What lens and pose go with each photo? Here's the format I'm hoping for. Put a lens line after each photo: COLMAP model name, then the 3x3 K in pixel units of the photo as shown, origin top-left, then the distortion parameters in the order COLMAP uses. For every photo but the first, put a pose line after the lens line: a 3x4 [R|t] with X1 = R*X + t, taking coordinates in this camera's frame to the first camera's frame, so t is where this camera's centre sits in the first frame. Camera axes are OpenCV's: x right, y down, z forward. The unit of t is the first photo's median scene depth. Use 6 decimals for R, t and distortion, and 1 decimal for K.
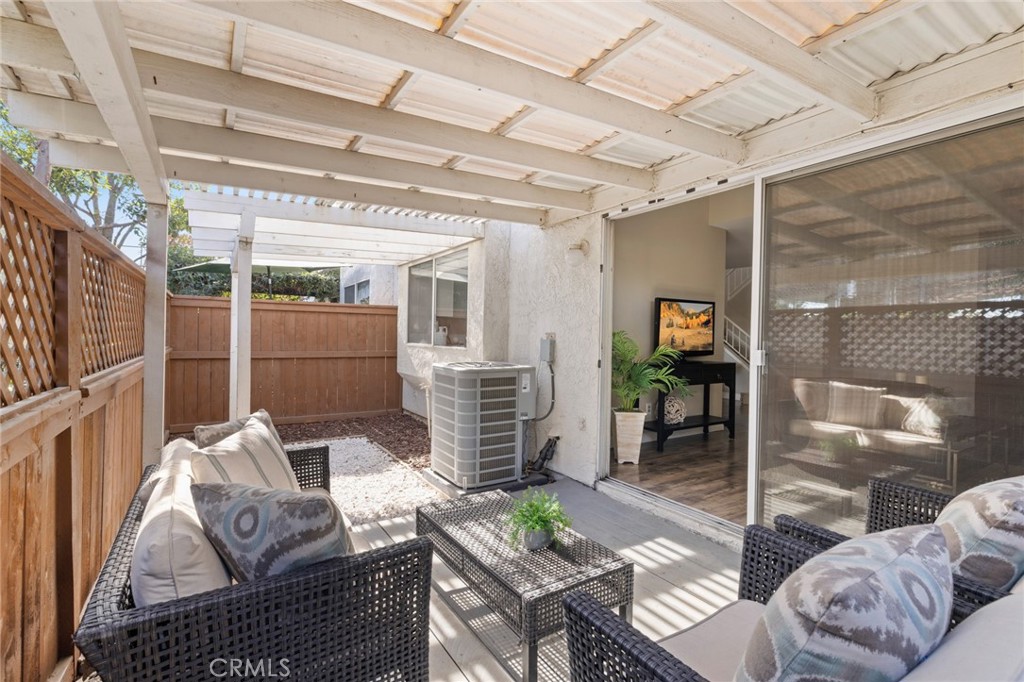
lens RADIAL K [[459.0, 0, 512.0], [0, 459.0, 341.0], [0, 0, 1]] dist [0.002680, 0.000267]
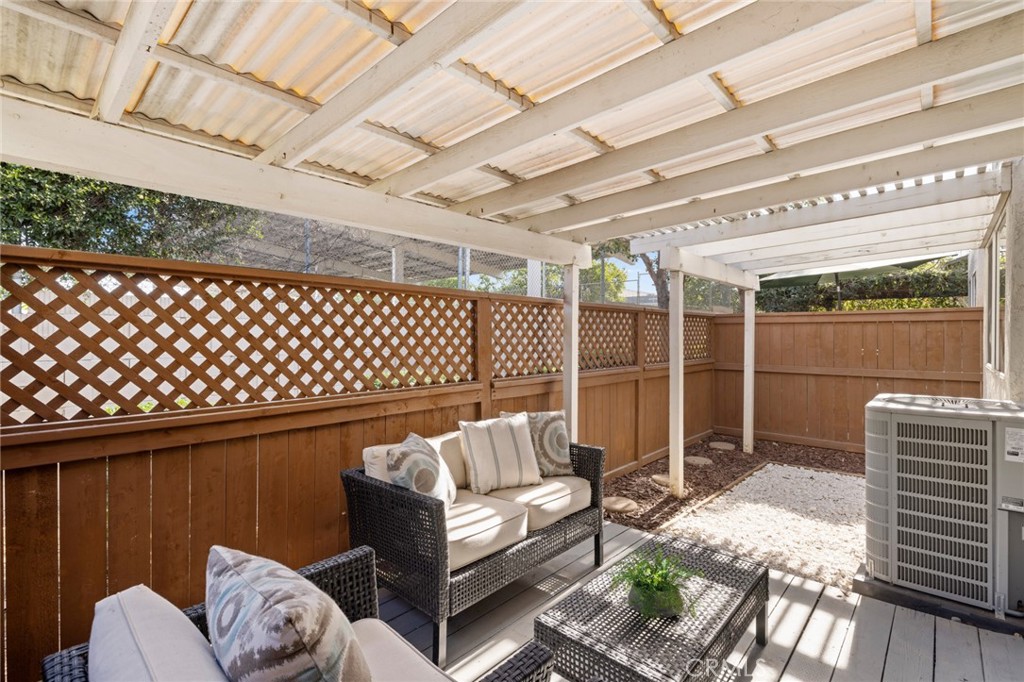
lens RADIAL K [[473.9, 0, 512.0], [0, 473.9, 341.0], [0, 0, 1]] dist [-0.008935, -0.000266]
pose [[0.256295, -0.003999, -0.966590, 0.424103], [-0.015169, 0.999852, -0.008159, -0.020221], [0.966479, 0.016753, 0.256197, 0.269355]]
